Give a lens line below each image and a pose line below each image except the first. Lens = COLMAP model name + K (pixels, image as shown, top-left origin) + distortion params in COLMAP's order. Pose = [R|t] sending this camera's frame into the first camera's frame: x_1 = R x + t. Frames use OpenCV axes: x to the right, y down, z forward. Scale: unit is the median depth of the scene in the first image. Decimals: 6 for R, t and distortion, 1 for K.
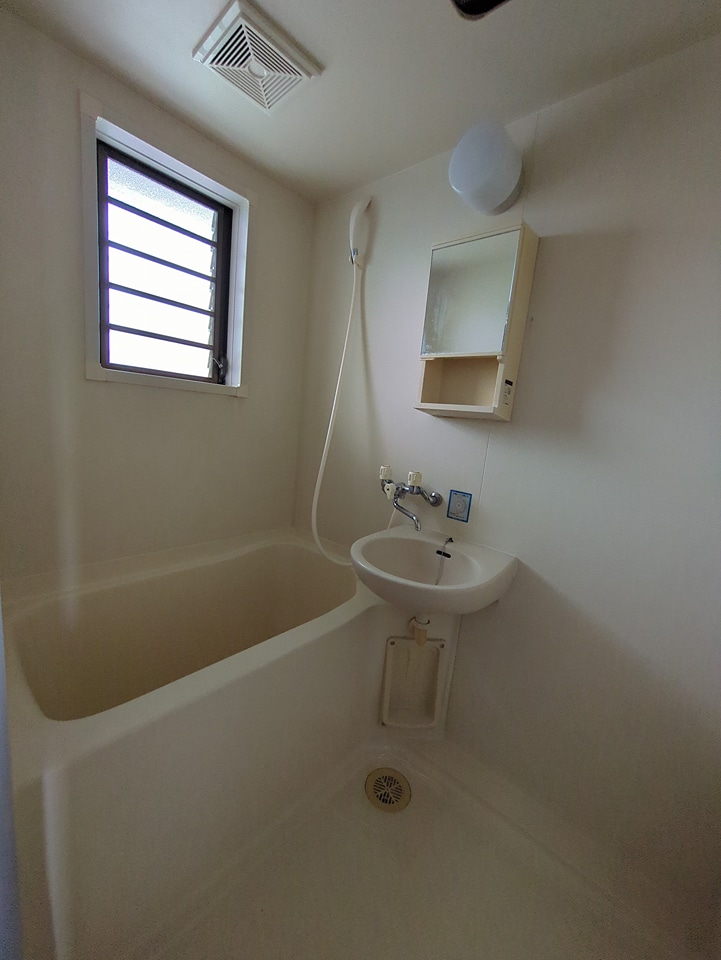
lens RADIAL K [[380.0, 0, 360.5], [0, 380.0, 480.0], [0, 0, 1]] dist [-0.003536, 0.000611]
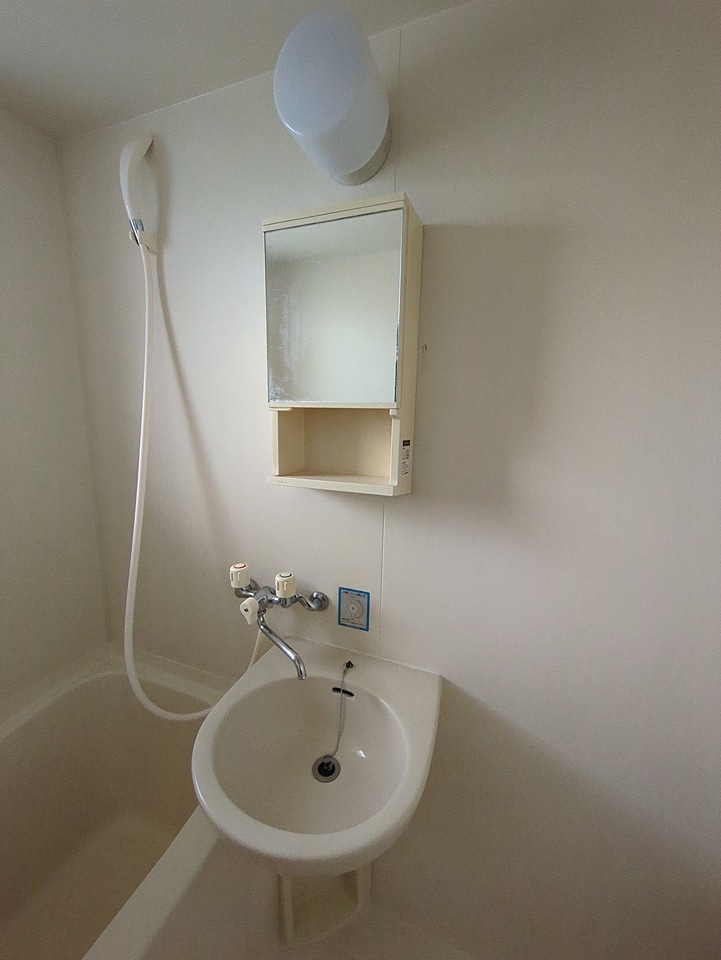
lens RADIAL K [[380.0, 0, 360.5], [0, 380.0, 480.0], [0, 0, 1]] dist [-0.003536, 0.000611]
pose [[0.931496, -0.136644, 0.337112, 0.069498], [0.125012, 0.990569, 0.056083, -0.214430], [-0.341596, -0.010098, 0.939793, 0.350268]]
